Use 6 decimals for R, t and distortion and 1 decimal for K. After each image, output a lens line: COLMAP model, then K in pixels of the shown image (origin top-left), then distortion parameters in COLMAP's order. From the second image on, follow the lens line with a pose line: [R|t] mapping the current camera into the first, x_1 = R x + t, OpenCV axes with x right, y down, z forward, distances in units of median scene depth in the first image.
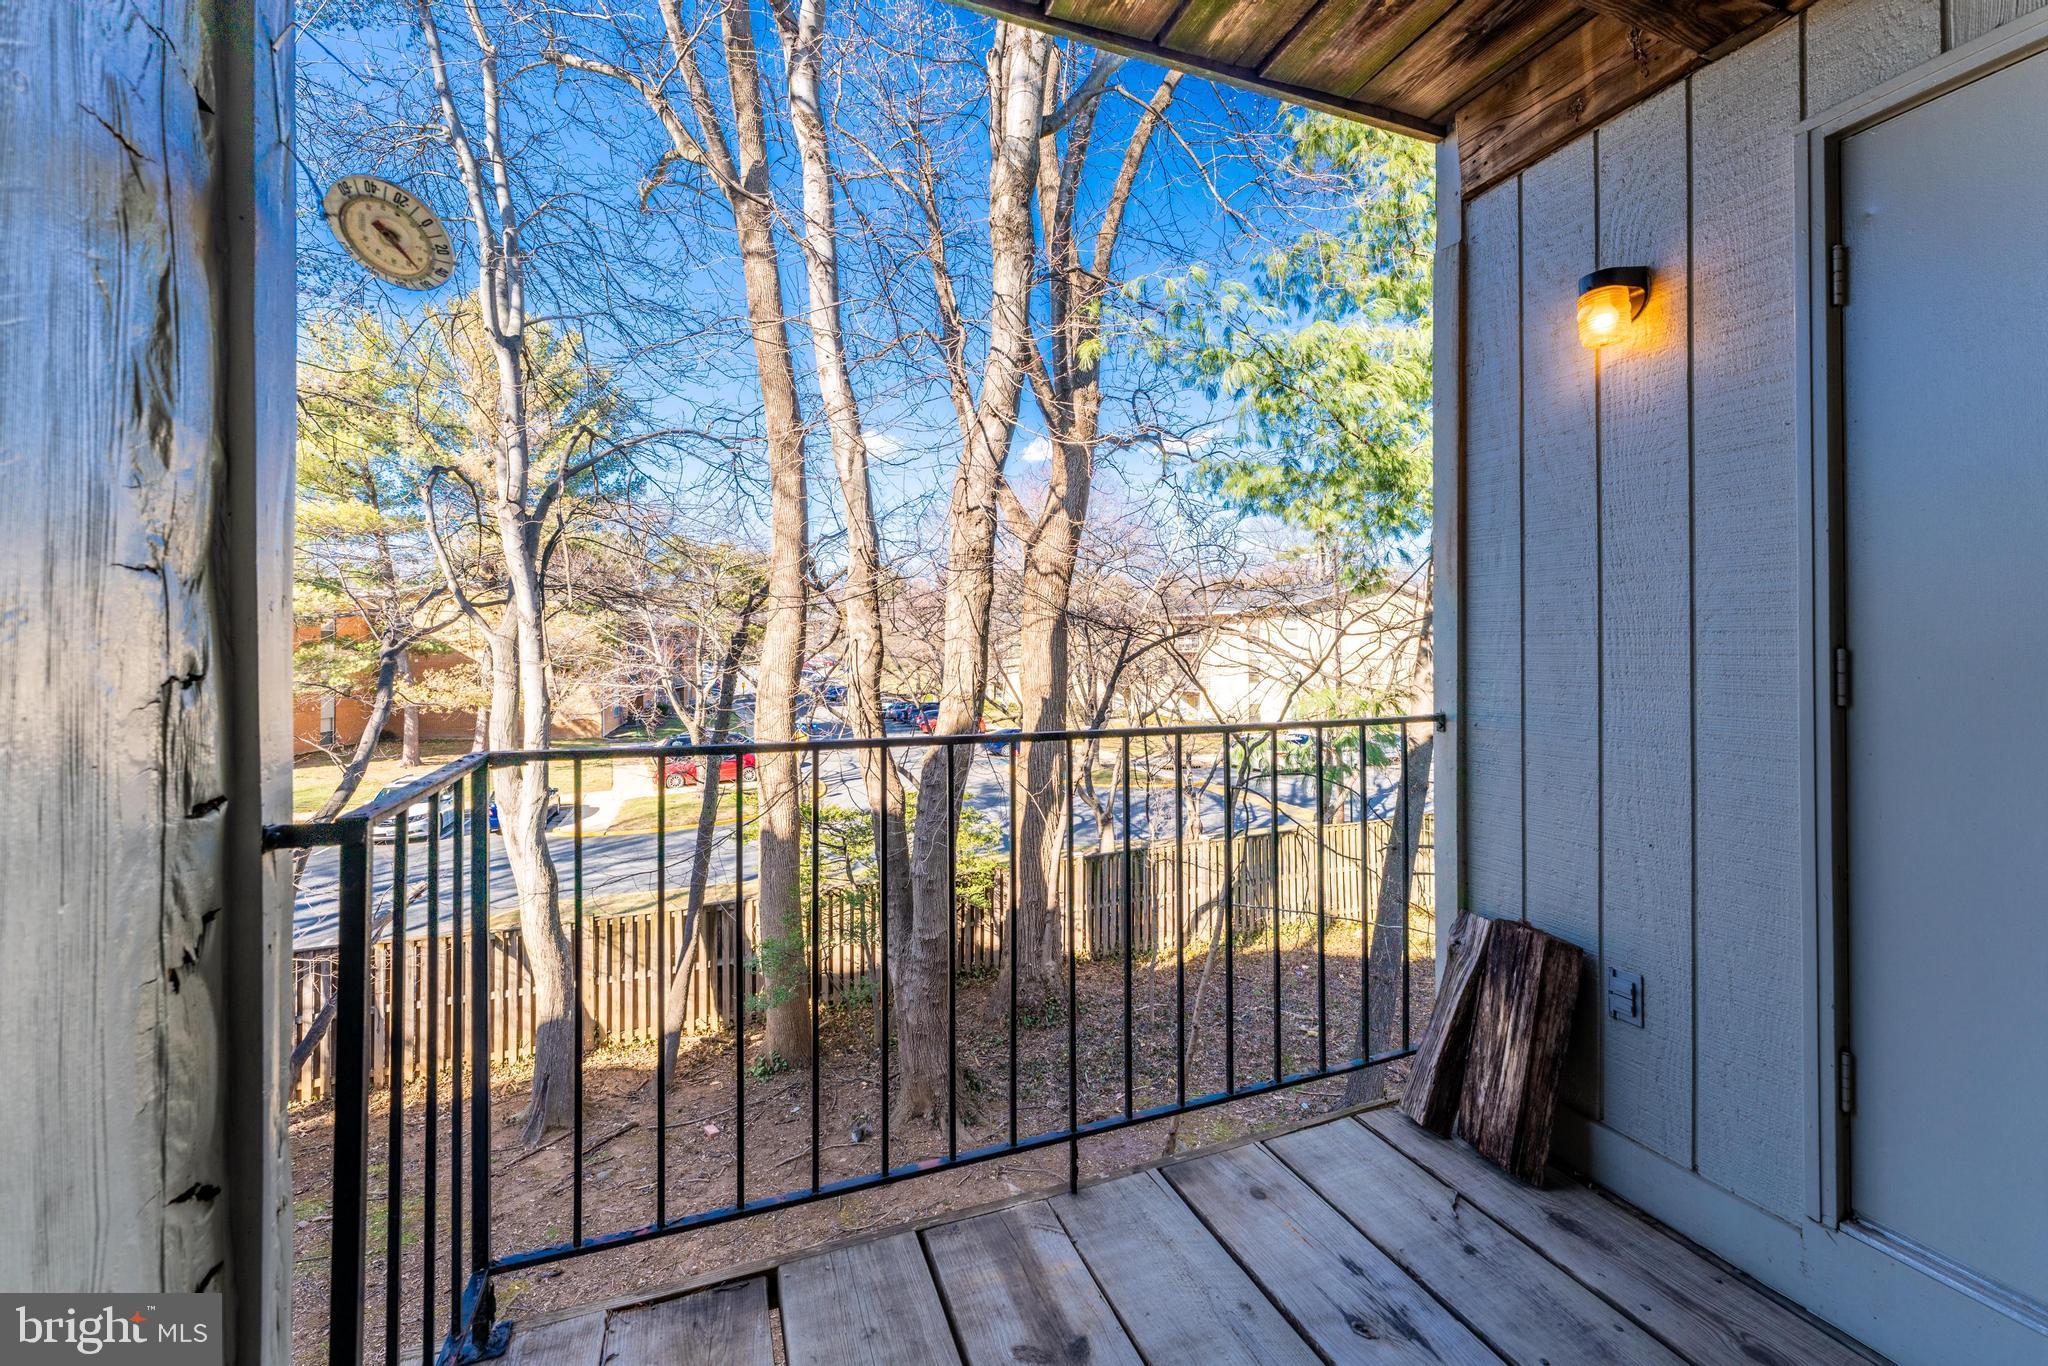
lens RADIAL K [[850.2, 0, 1027.7], [0, 850.2, 628.8], [0, 0, 1]] dist [-0.000864, -0.000109]
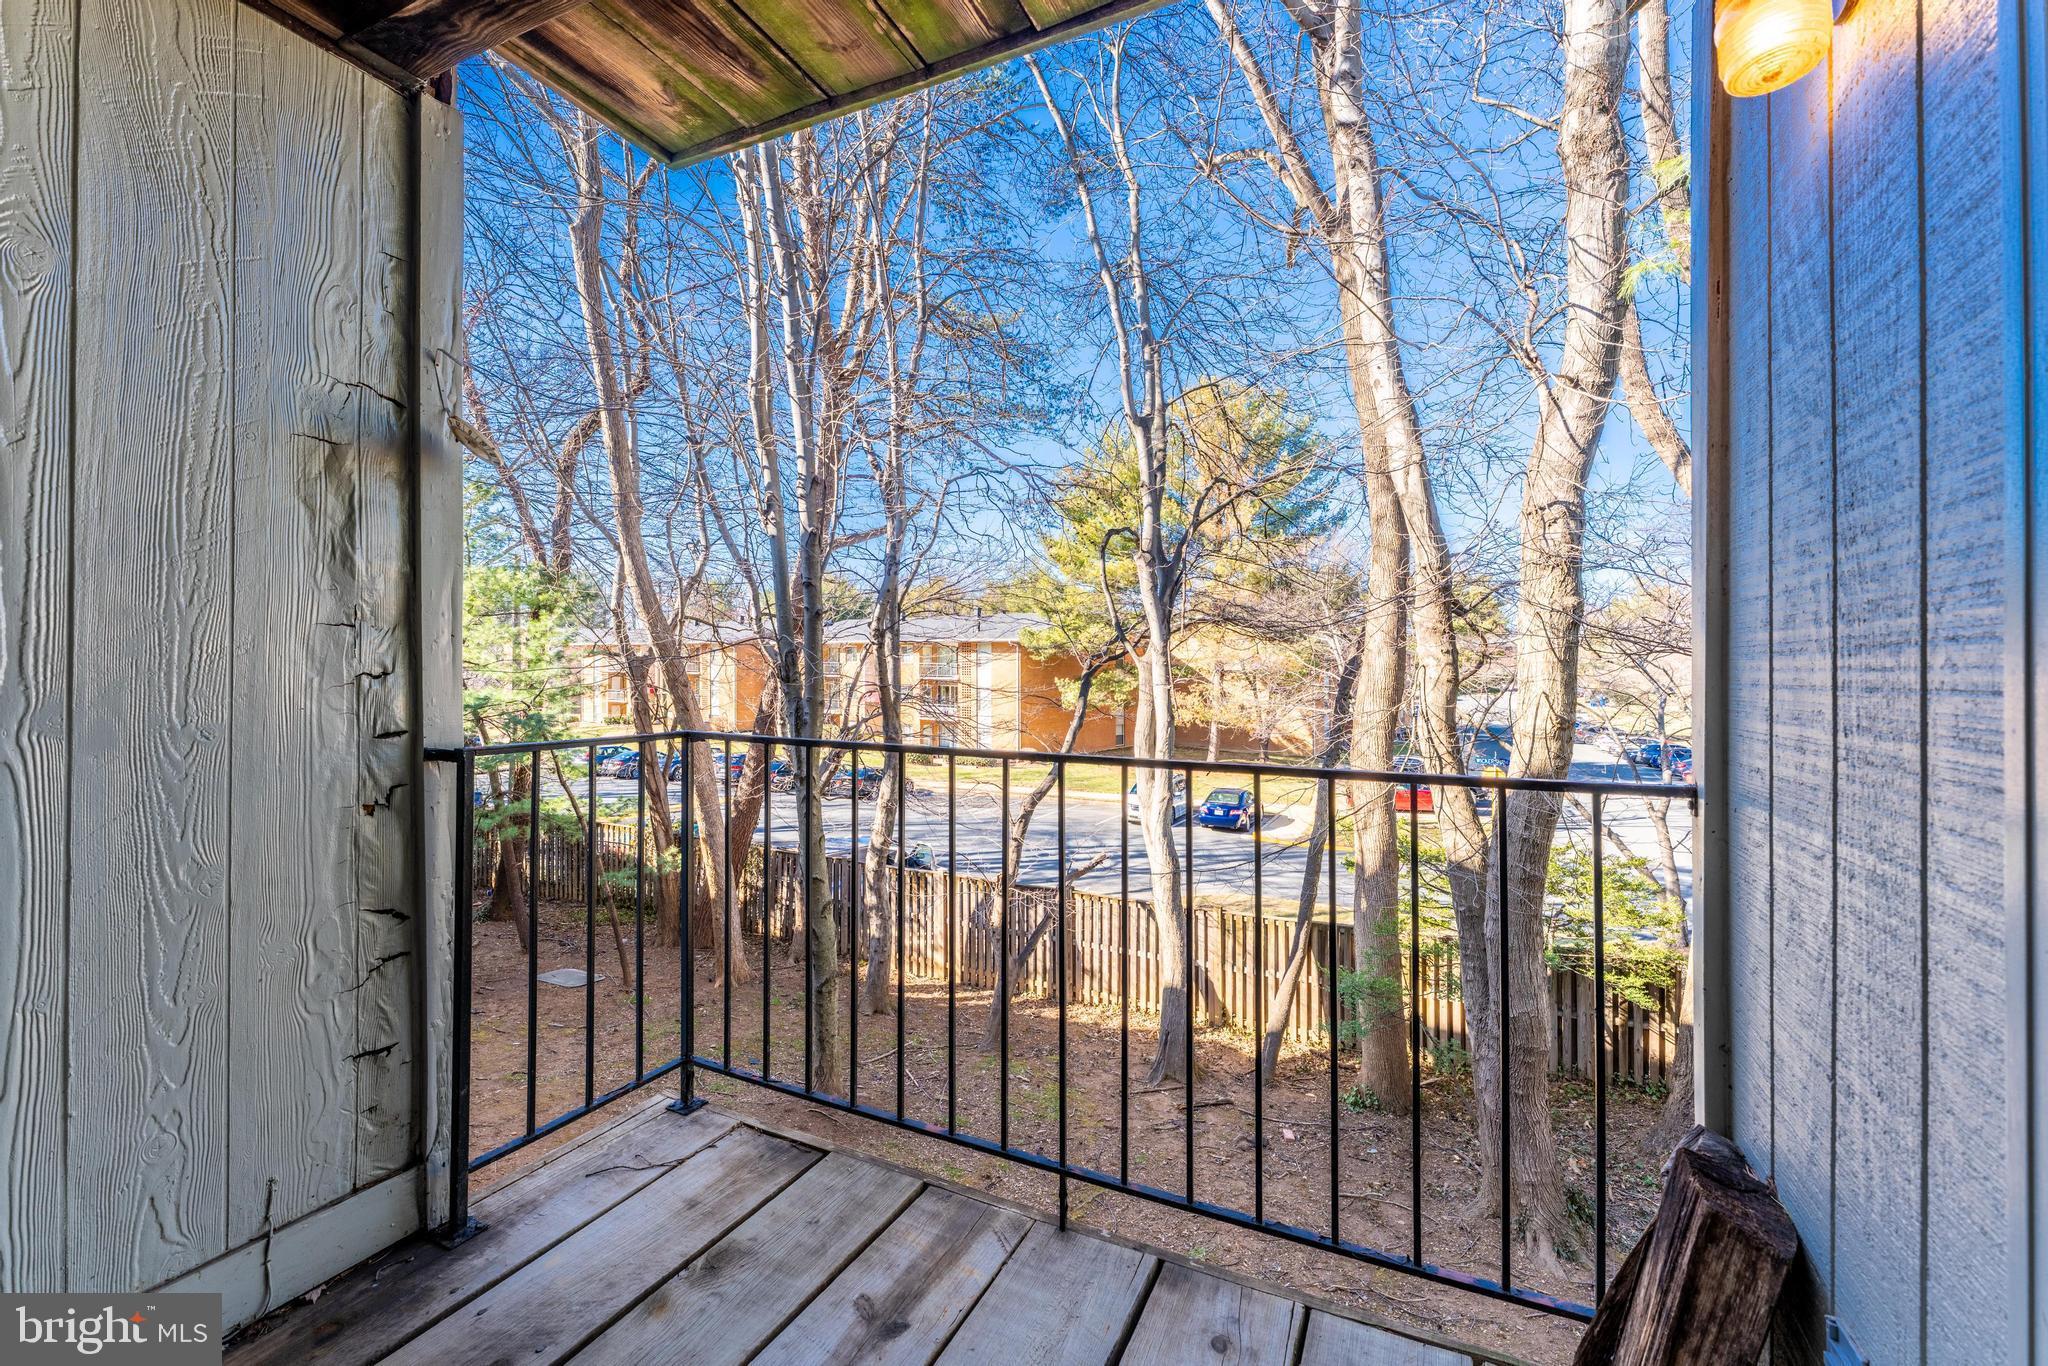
lens RADIAL K [[833.8, 0, 1033.4], [0, 833.8, 659.5], [0, 0, 1]] dist [0.001166, 0.000115]
pose [[0.682084, -0.000320, -0.731274, 0.152486], [0.003001, 0.999993, 0.002362, 0.002216], [0.731268, -0.003805, 0.682080, 0.068862]]
